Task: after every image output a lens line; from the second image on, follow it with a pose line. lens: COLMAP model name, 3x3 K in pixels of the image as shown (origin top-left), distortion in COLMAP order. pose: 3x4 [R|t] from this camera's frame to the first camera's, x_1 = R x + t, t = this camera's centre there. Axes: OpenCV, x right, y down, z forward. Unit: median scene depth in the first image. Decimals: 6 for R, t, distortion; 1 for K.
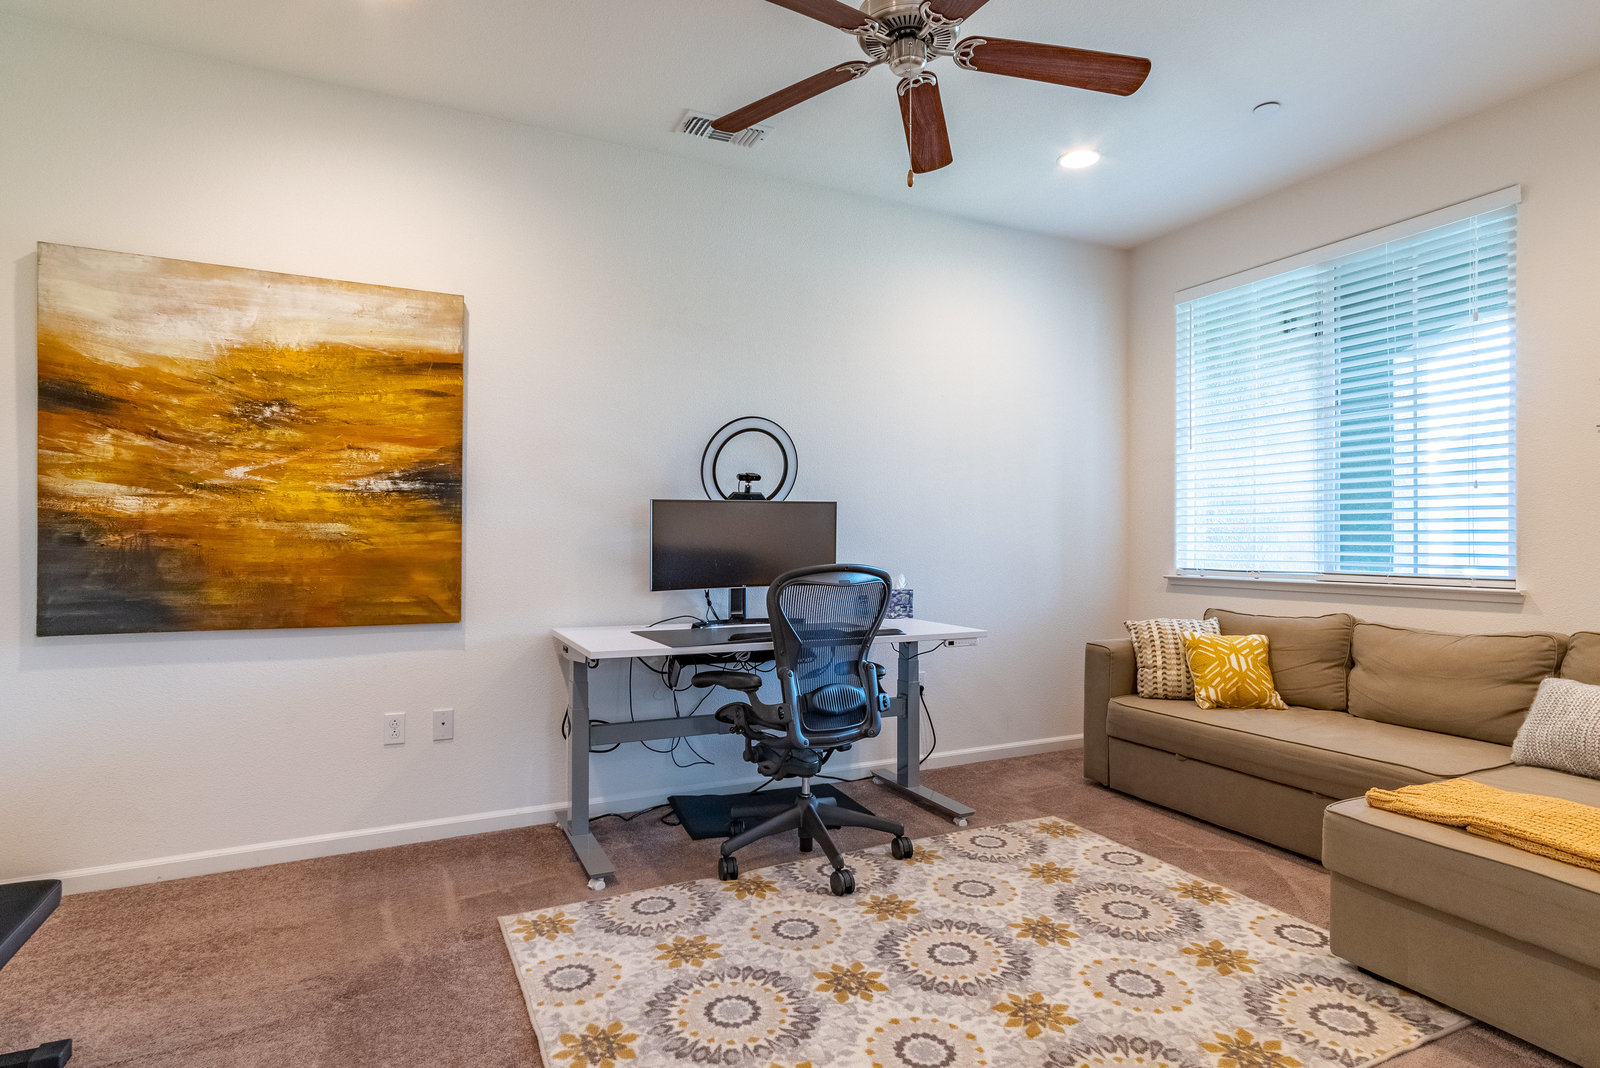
lens RADIAL K [[847.6, 0, 803.2], [0, 847.6, 541.0], [0, 0, 1]] dist [0.003637, 0.002992]
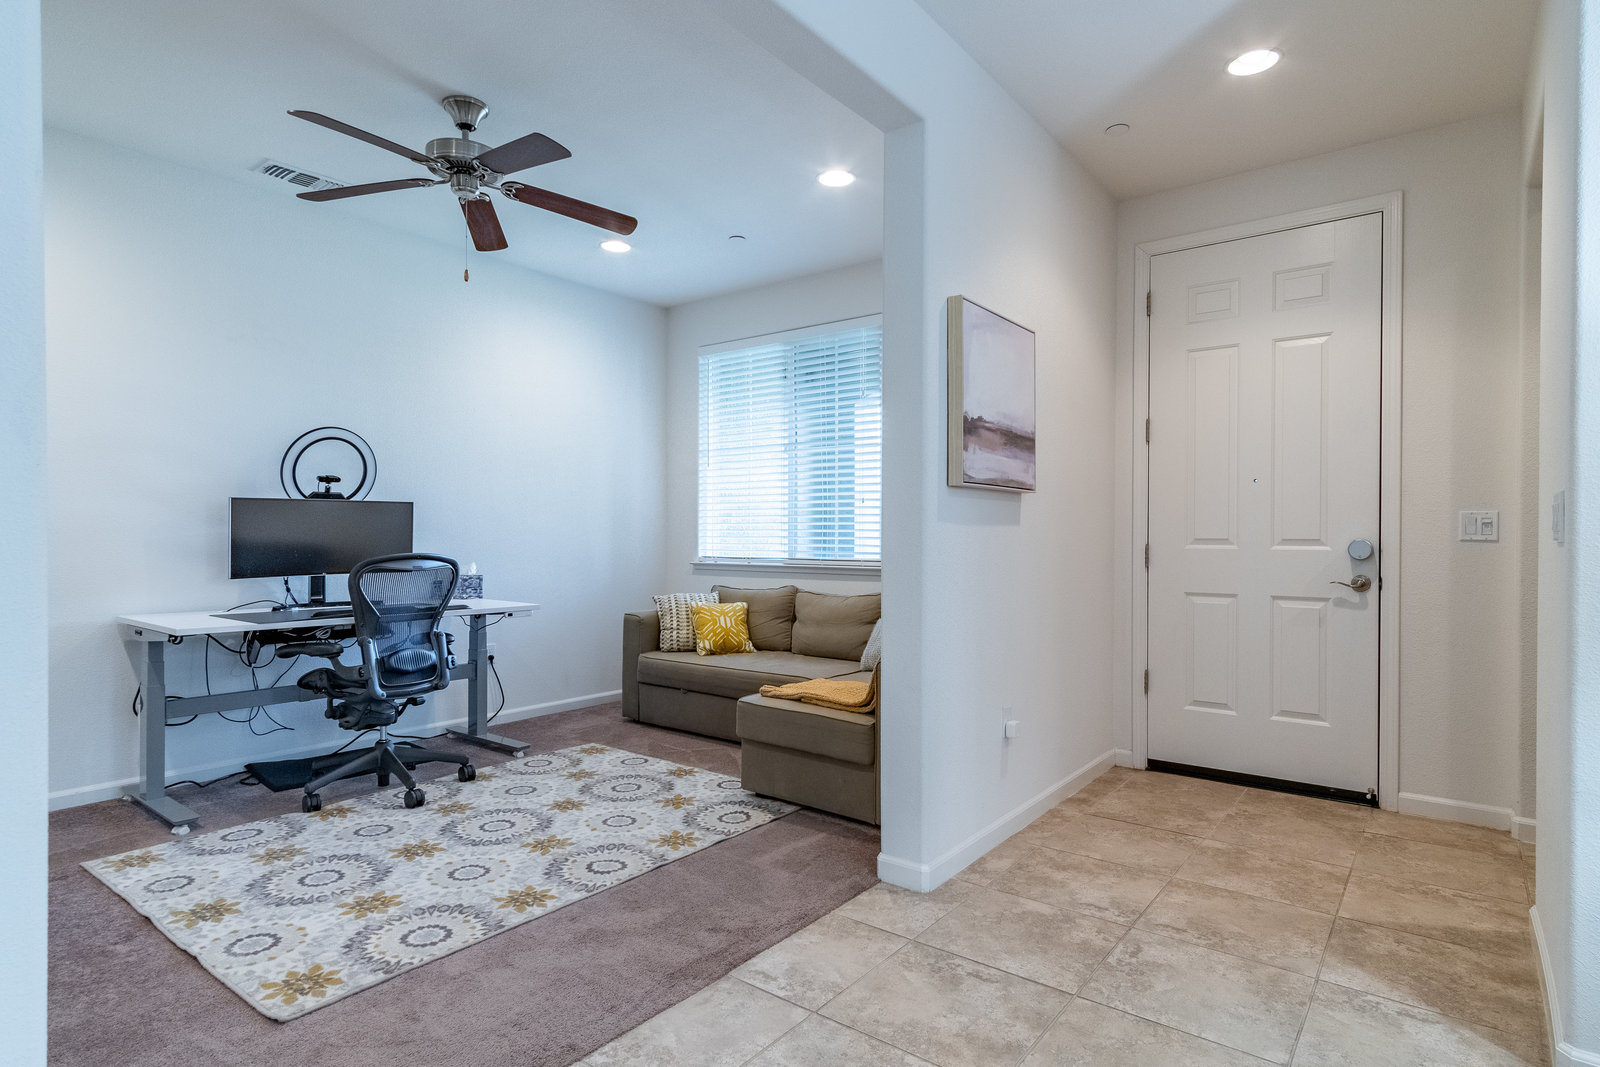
lens RADIAL K [[847.6, 0, 803.2], [0, 847.6, 540.5], [0, 0, 1]] dist [0.003637, 0.002992]
pose [[0.896921, 0.000893, 0.442191, 0.004532], [-0.003687, 0.999978, 0.005458, -0.000807], [-0.442176, -0.006525, 0.896904, -0.367544]]
